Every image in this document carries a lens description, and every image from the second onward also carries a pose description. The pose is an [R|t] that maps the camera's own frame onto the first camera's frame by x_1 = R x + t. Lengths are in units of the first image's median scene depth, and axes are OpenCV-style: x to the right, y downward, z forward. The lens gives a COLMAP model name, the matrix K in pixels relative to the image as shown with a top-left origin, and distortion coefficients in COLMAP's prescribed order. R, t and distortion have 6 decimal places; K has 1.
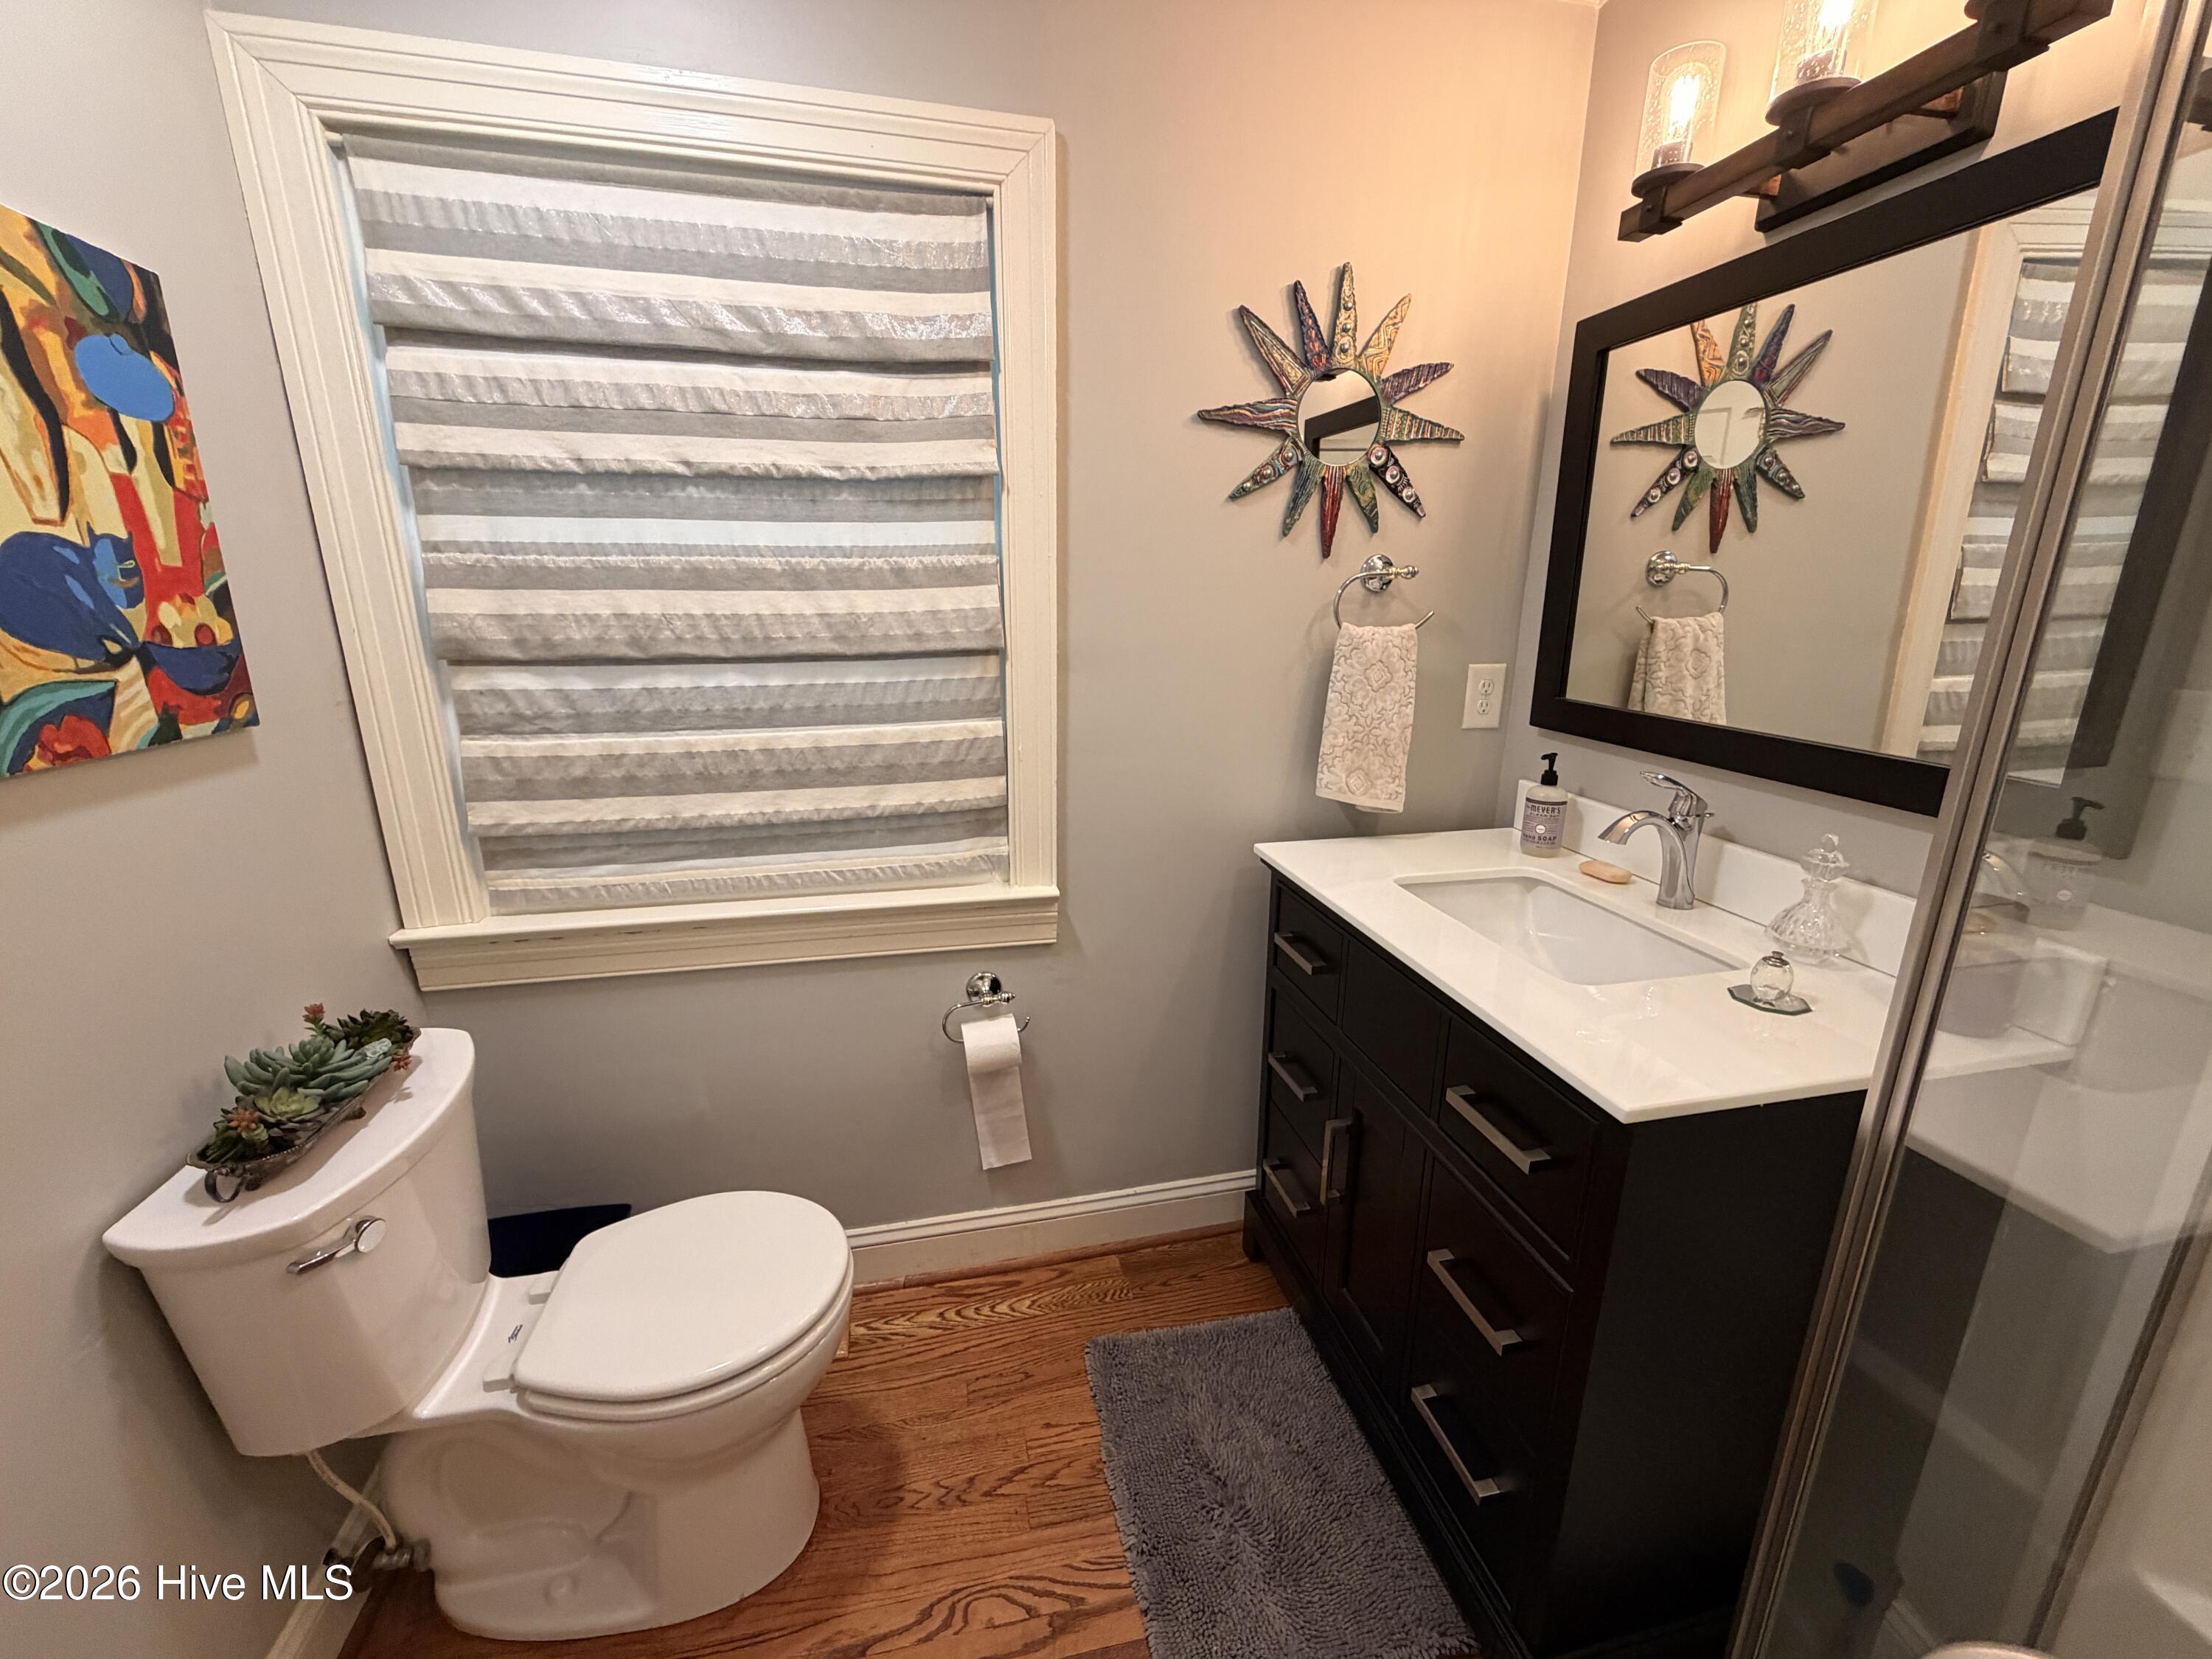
lens RADIAL K [[883.2, 0, 1105.8], [0, 883.2, 829.3], [0, 0, 1]] dist [0.000982, 0.001465]
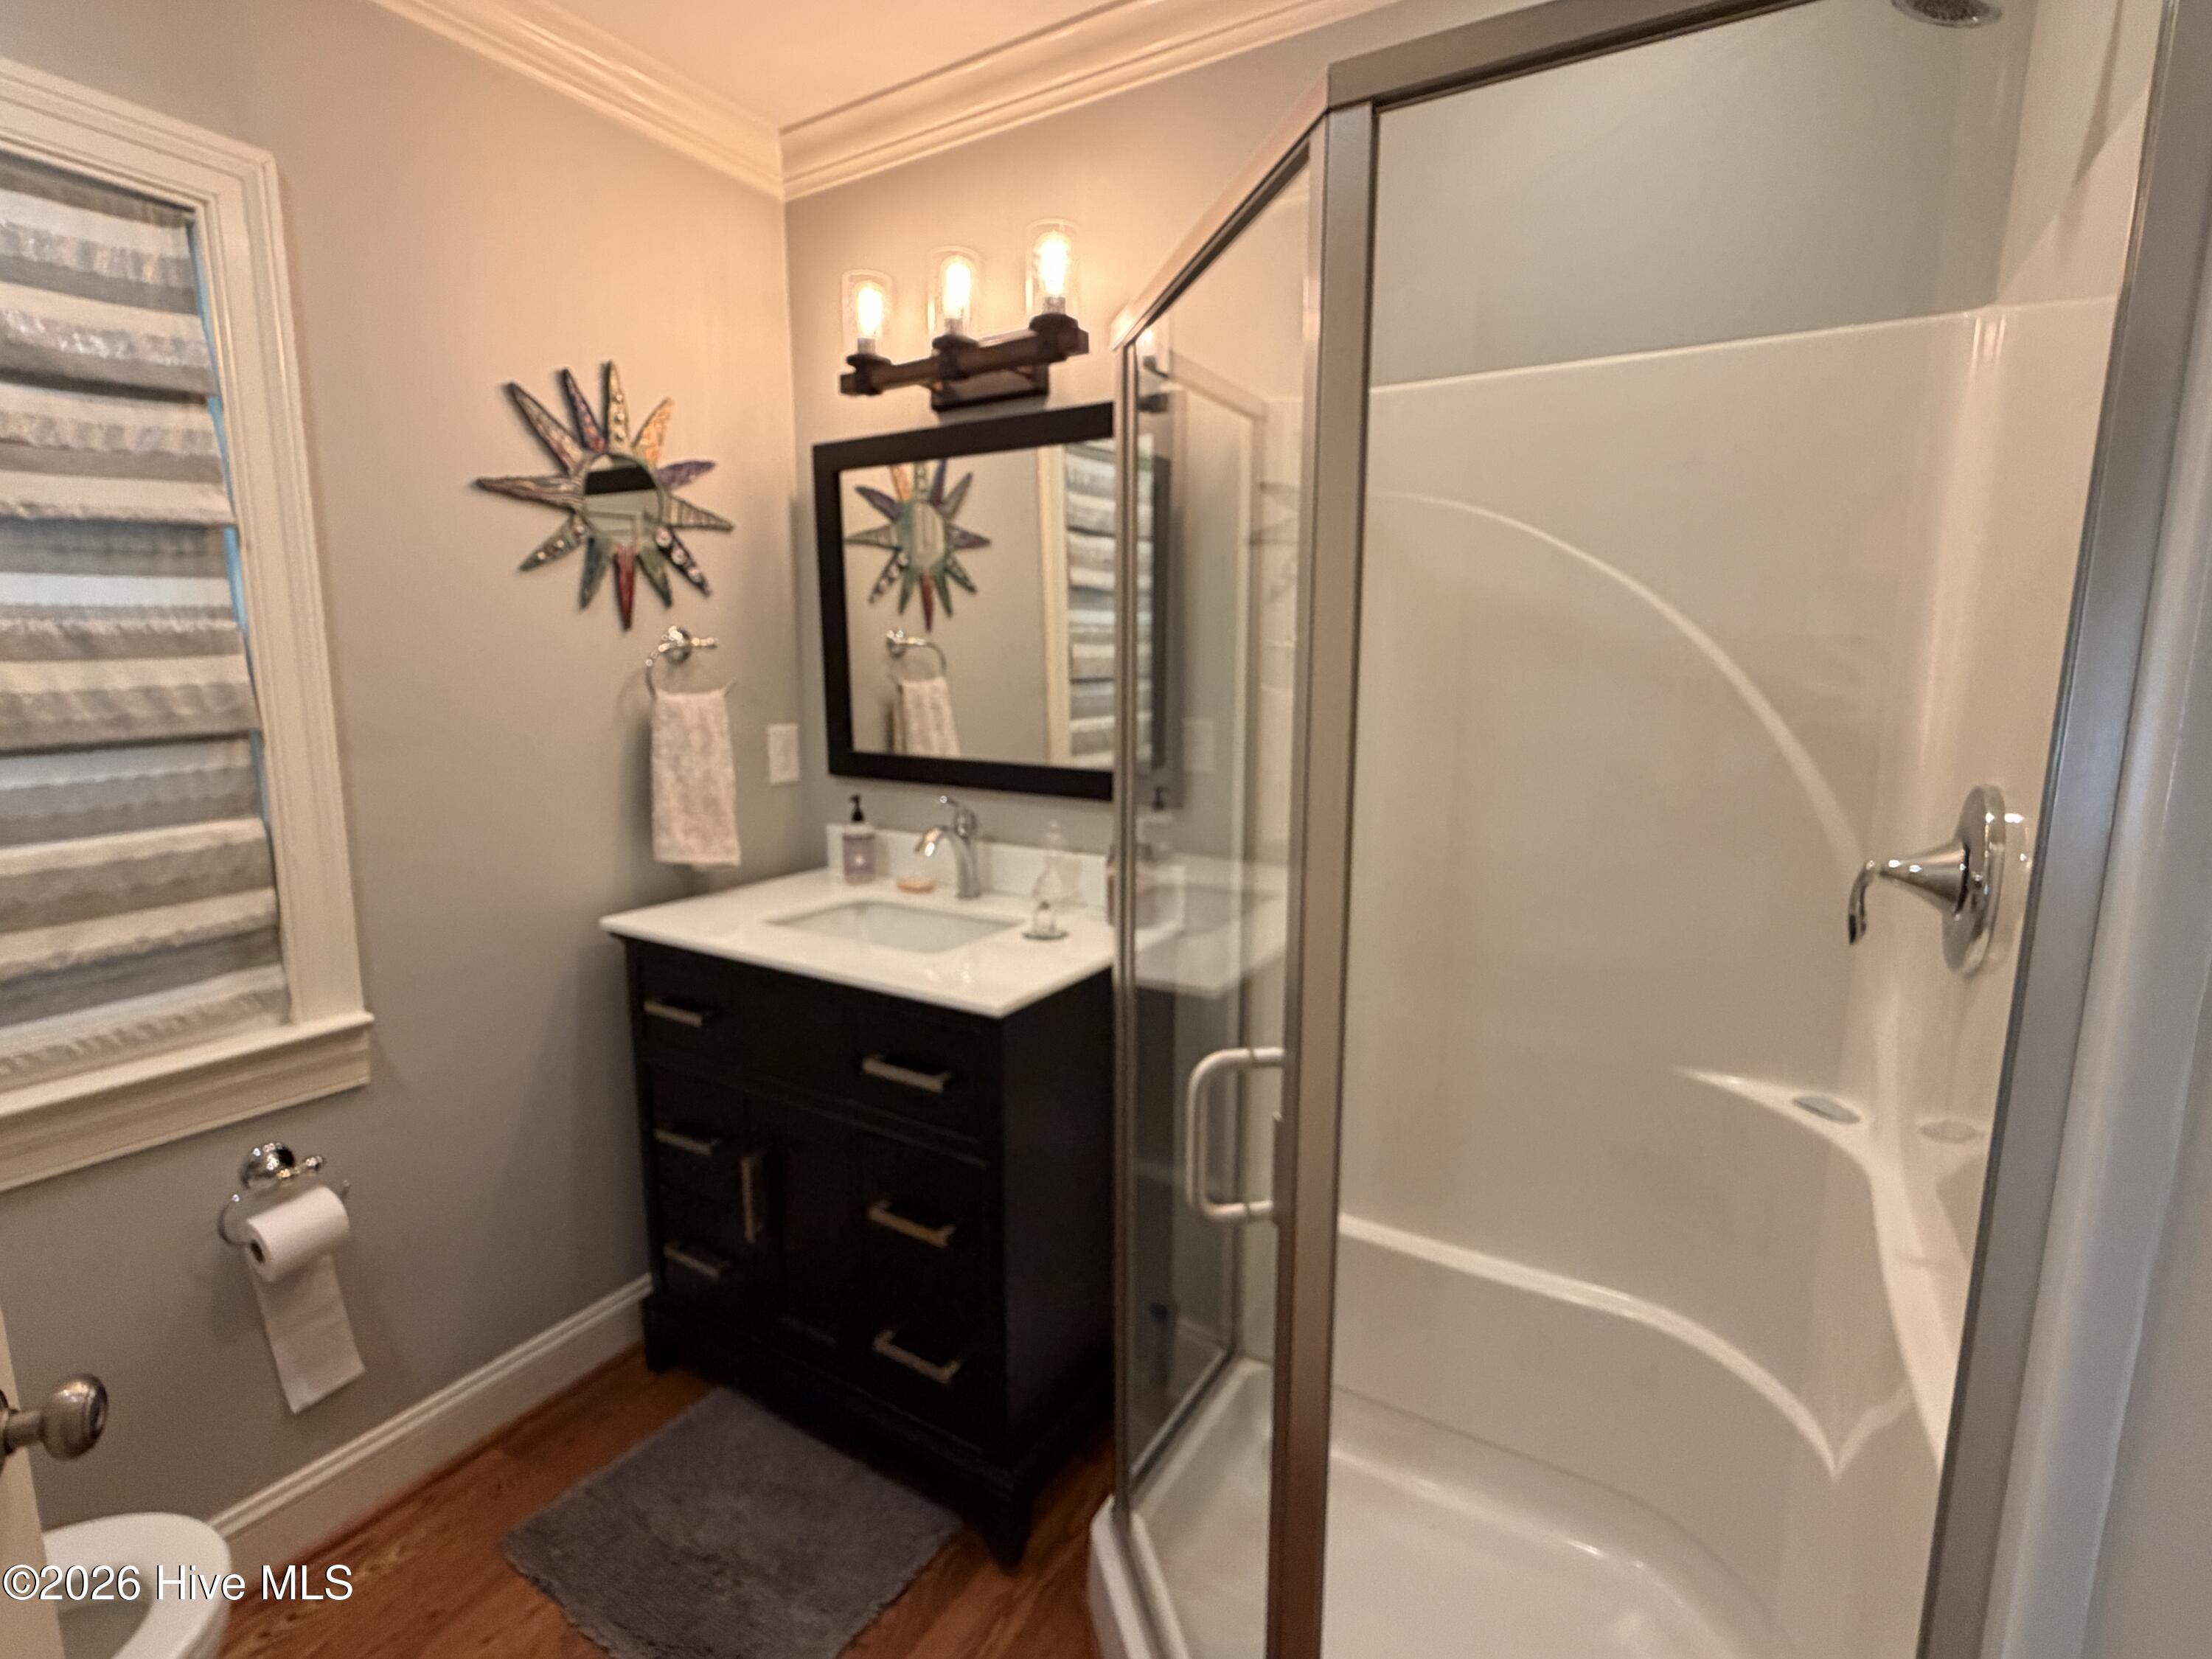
lens RADIAL K [[1058.3, 0, 1101.4], [0, 1058.3, 839.2], [0, 0, 1]] dist [0.005326, 0.001666]
pose [[0.695655, -0.123010, 0.707766, -0.281298], [0.190466, 0.981553, -0.016612, 0.058724], [-0.692667, 0.146362, 0.706252, -0.222656]]
